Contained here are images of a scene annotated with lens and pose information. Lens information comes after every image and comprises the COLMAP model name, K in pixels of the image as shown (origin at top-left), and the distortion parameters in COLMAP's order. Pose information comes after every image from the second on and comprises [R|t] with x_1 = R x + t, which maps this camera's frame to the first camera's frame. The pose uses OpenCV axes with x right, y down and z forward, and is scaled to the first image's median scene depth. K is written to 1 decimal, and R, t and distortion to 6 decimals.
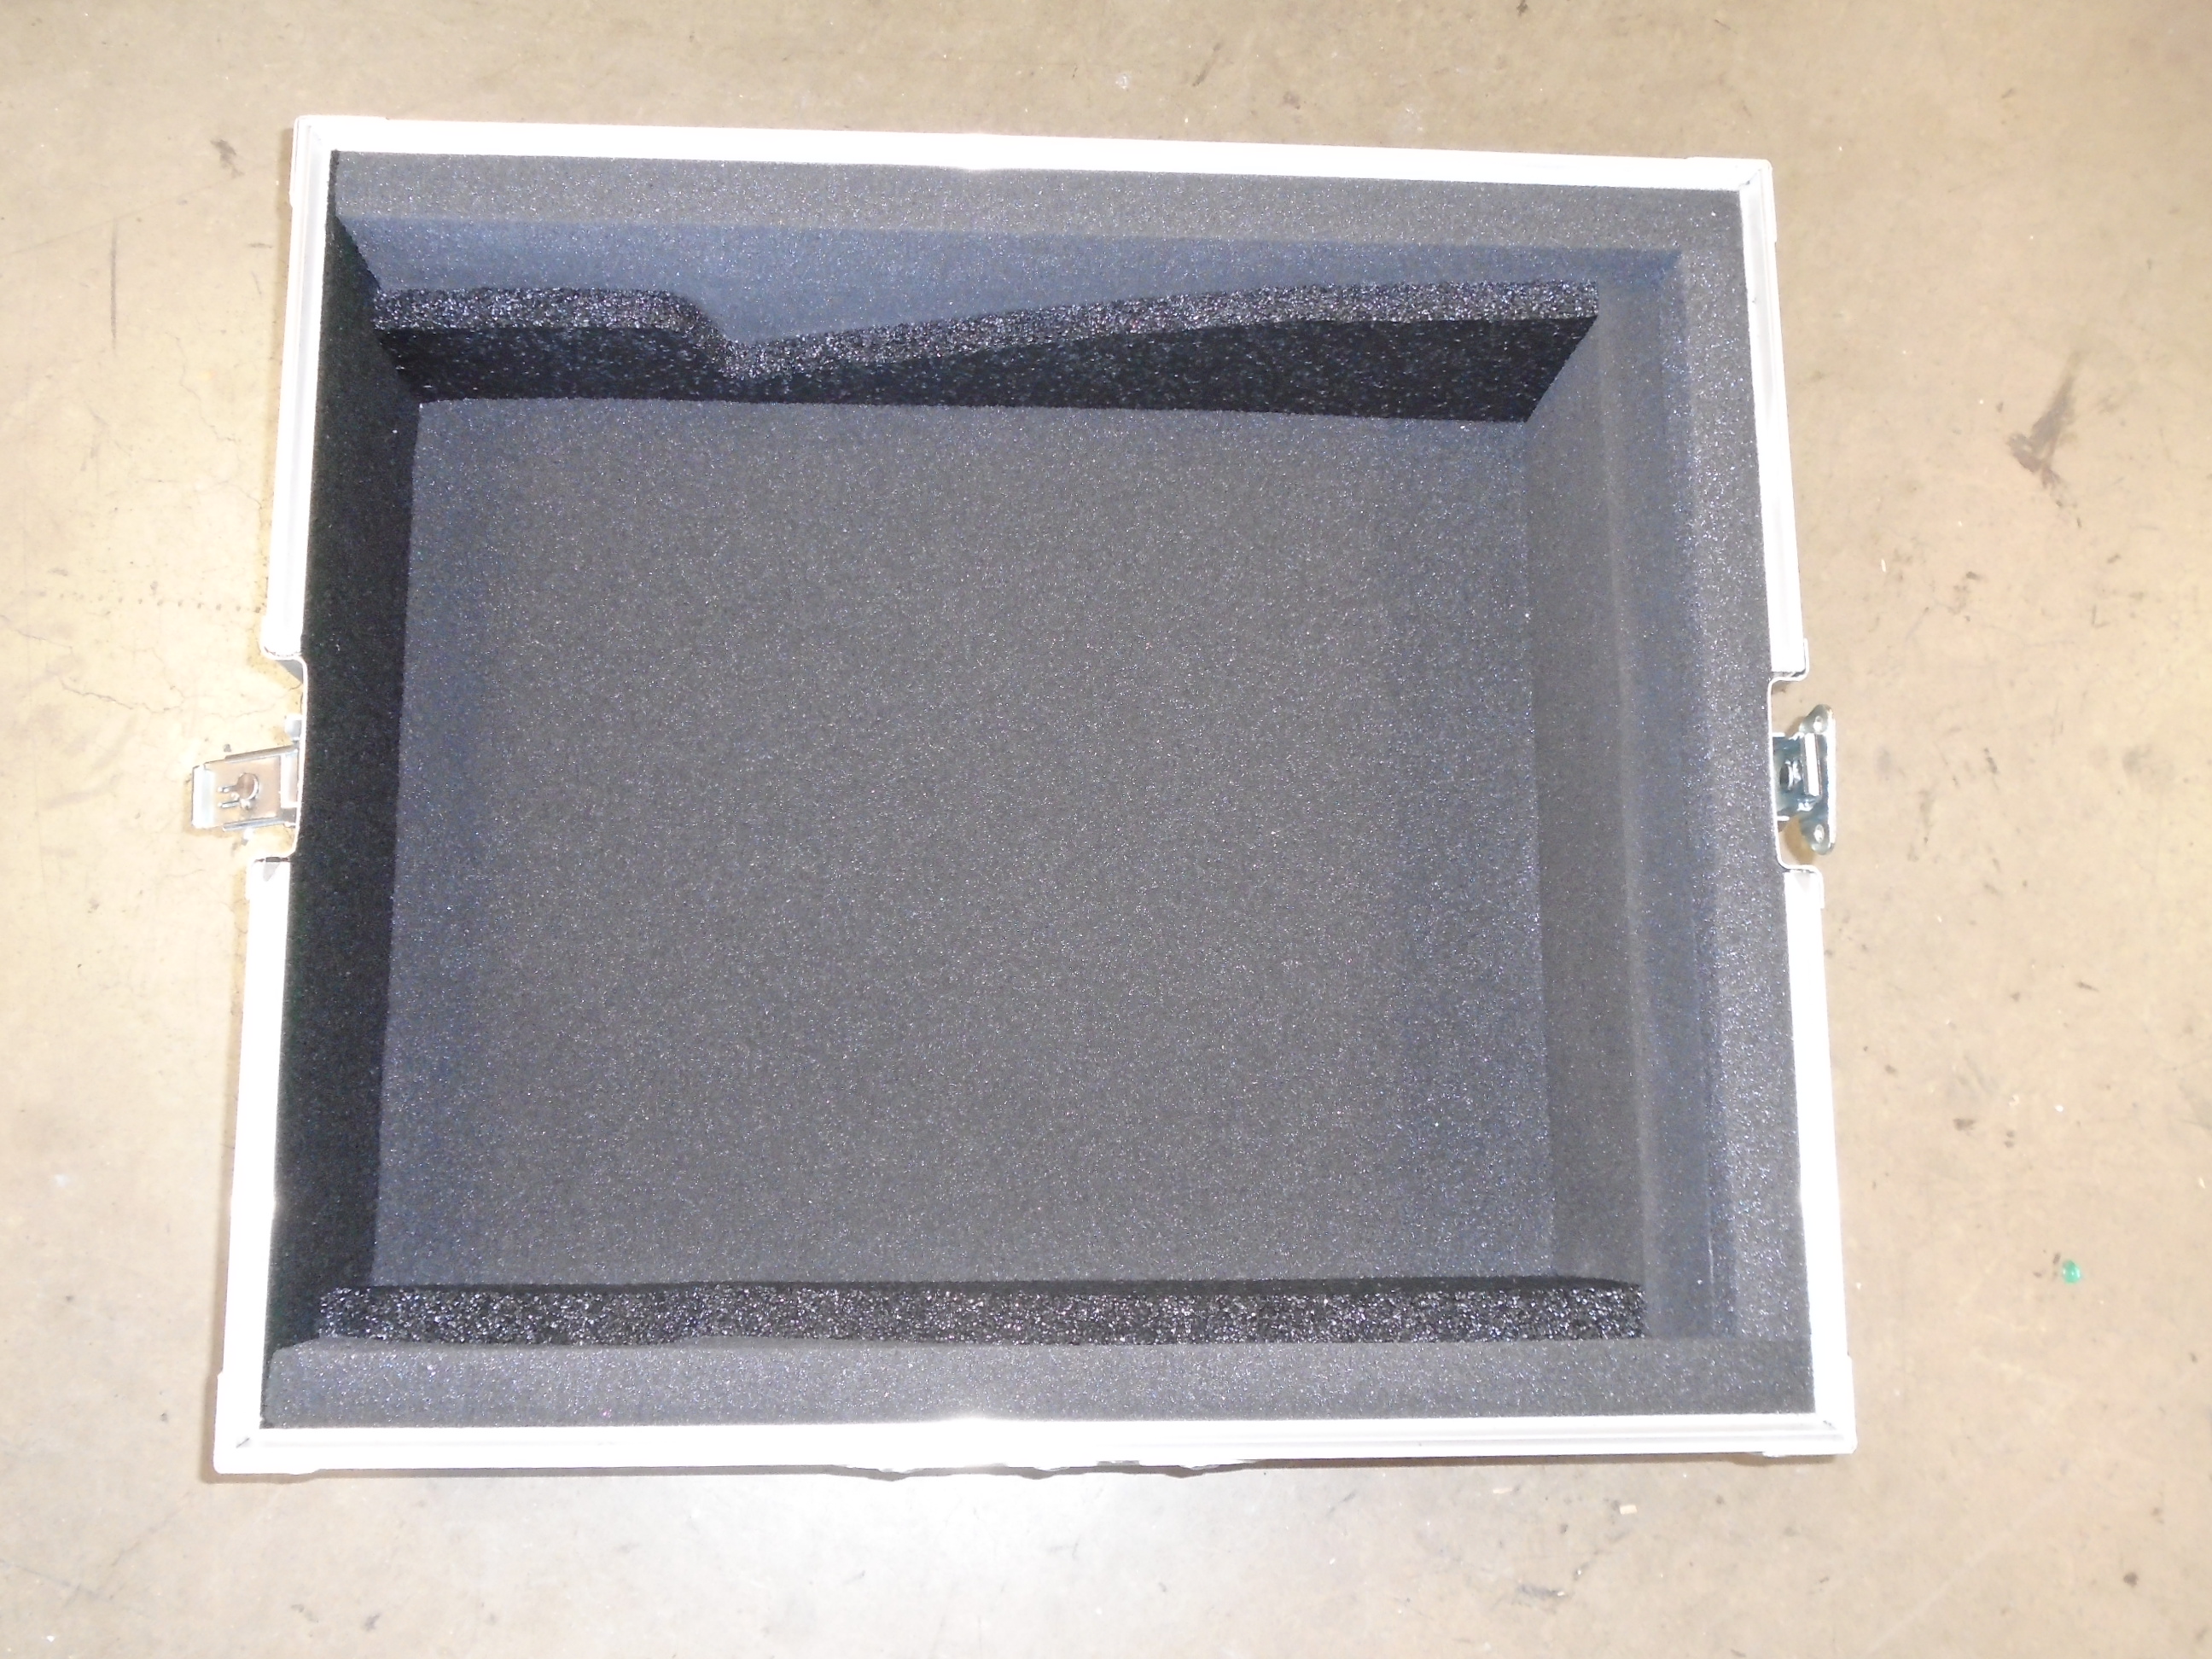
lens RADIAL K [[2195.5, 0, 1099.2], [0, 2195.5, 818.4], [0, 0, 1]] dist [-0.028942, 0.000000]
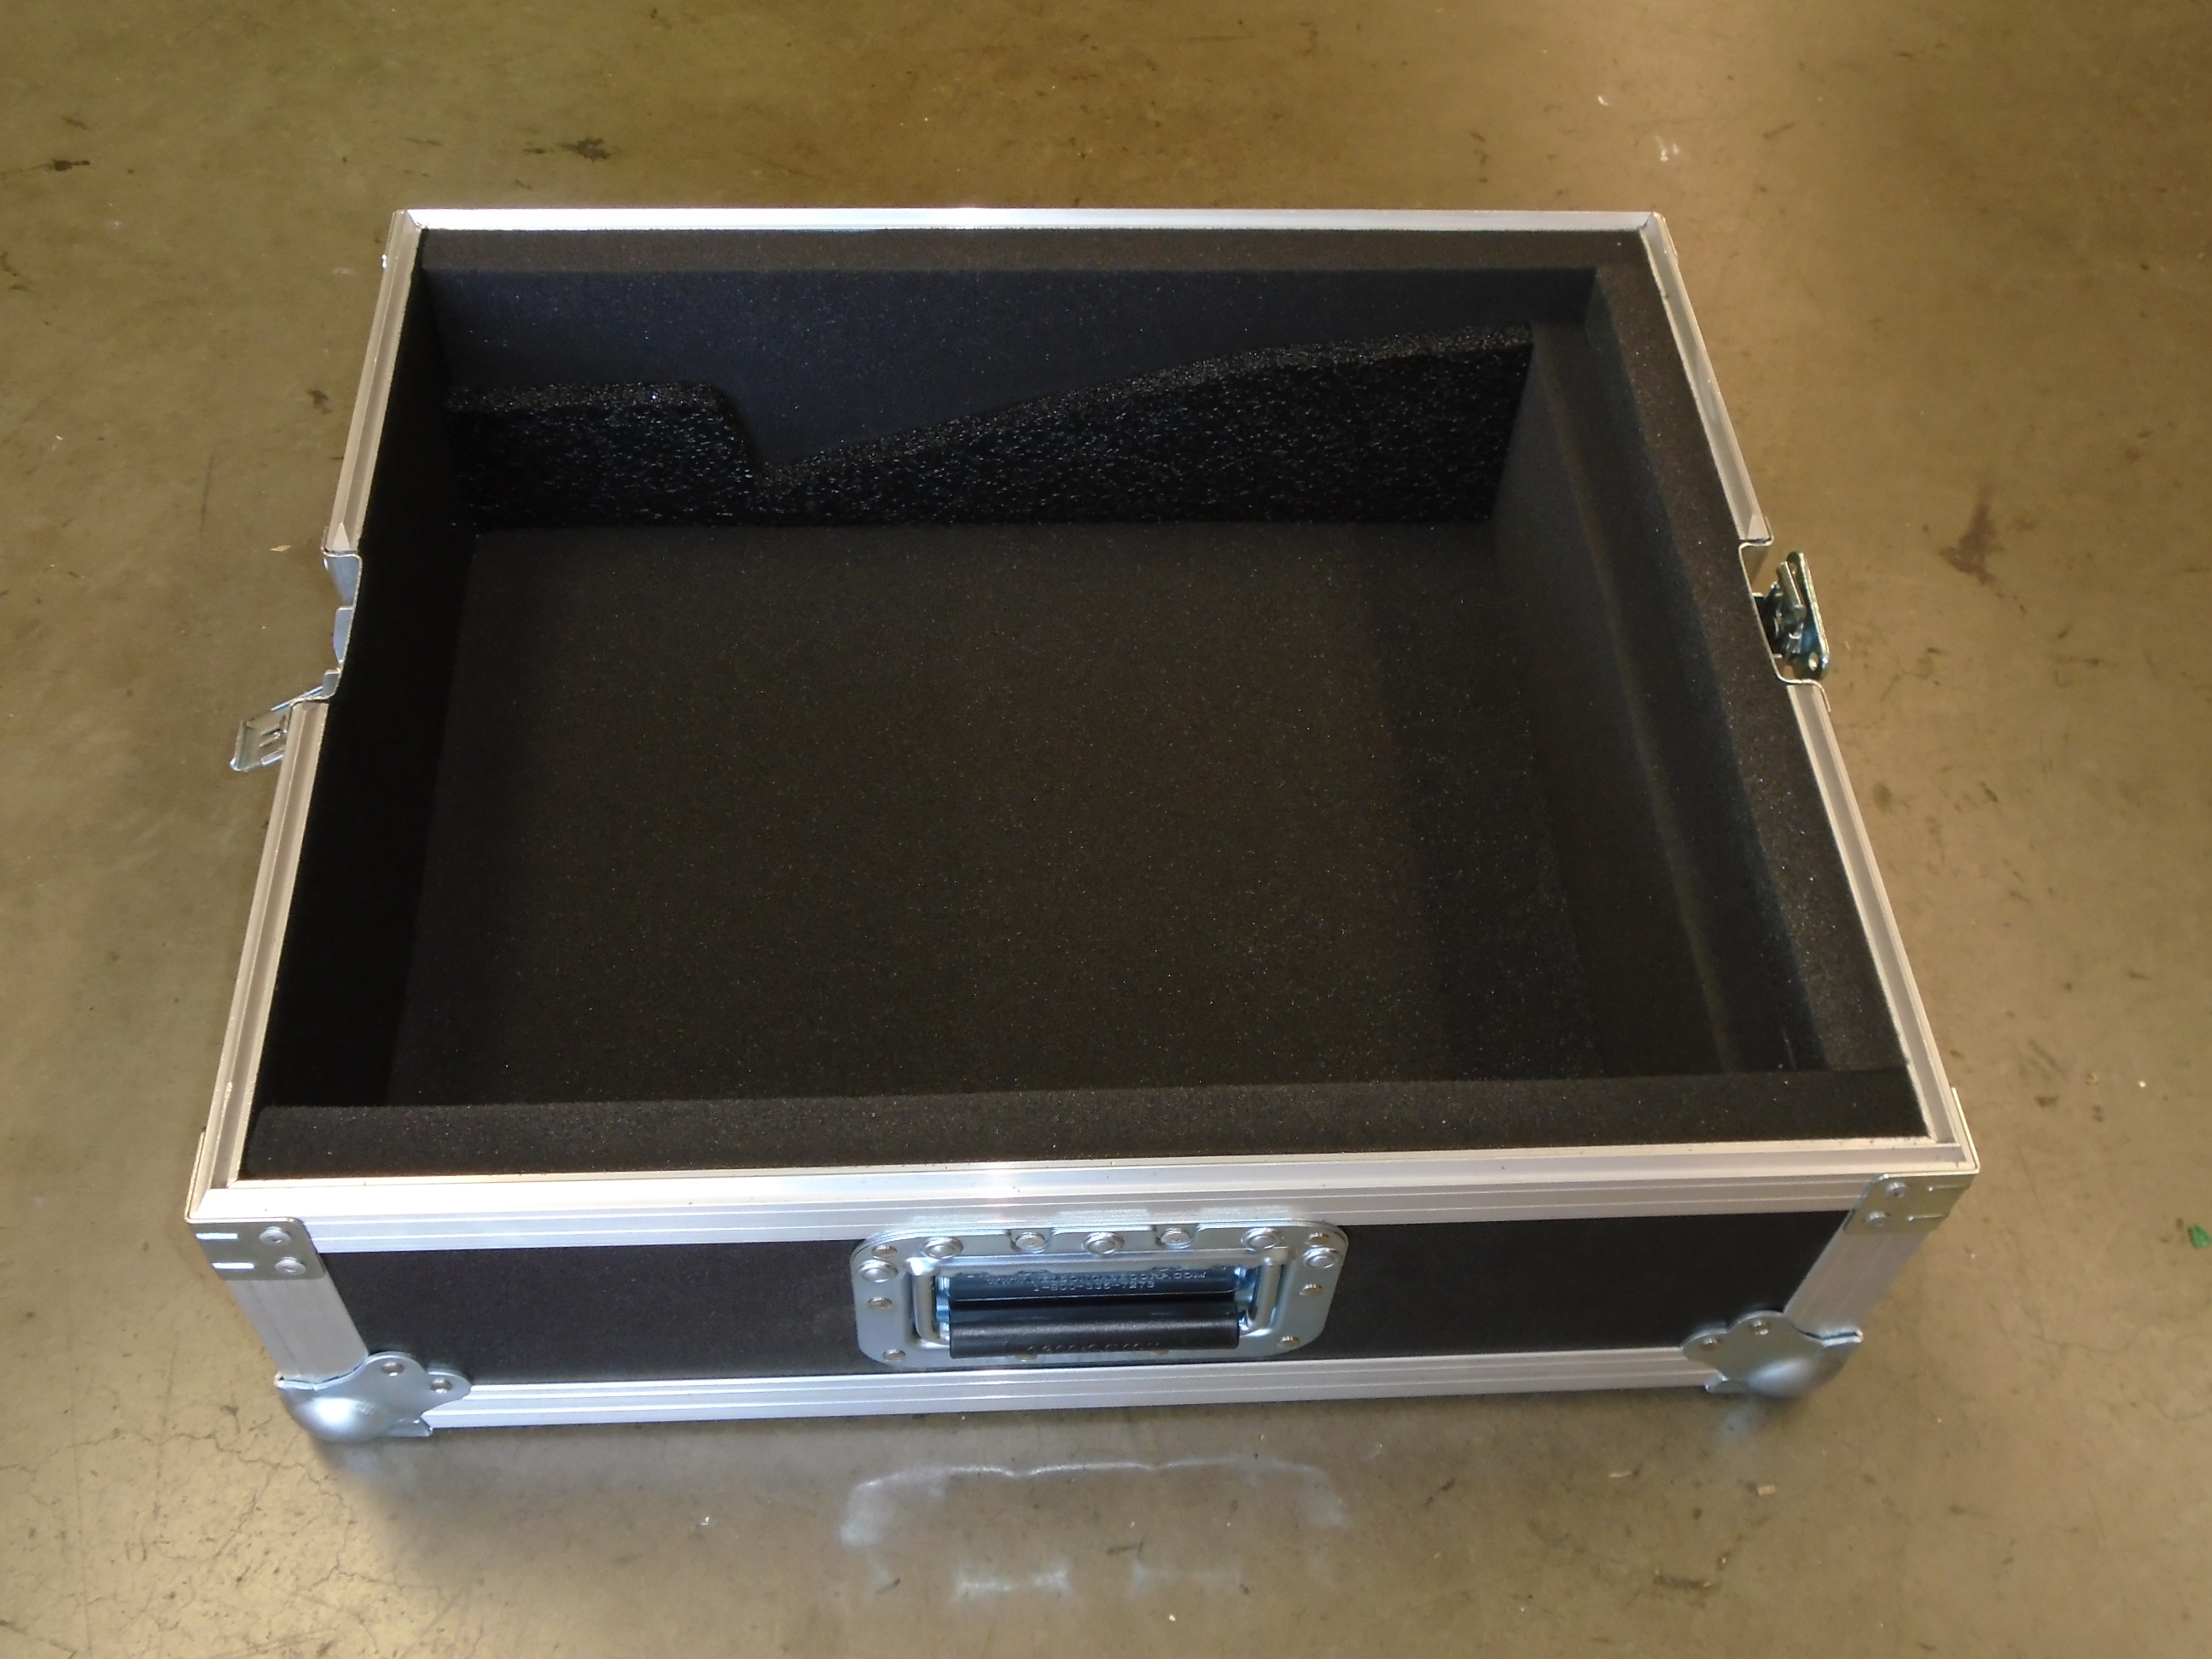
lens RADIAL K [[2195.5, 0, 1106.3], [0, 2195.5, 867.9], [0, 0, 1]] dist [-0.028942, 0.000000]
pose [[0.998247, -0.058698, 0.007619, -0.014316], [0.056046, 0.895935, -0.440636, 0.454467], [0.019038, 0.440290, 0.897654, 0.095755]]
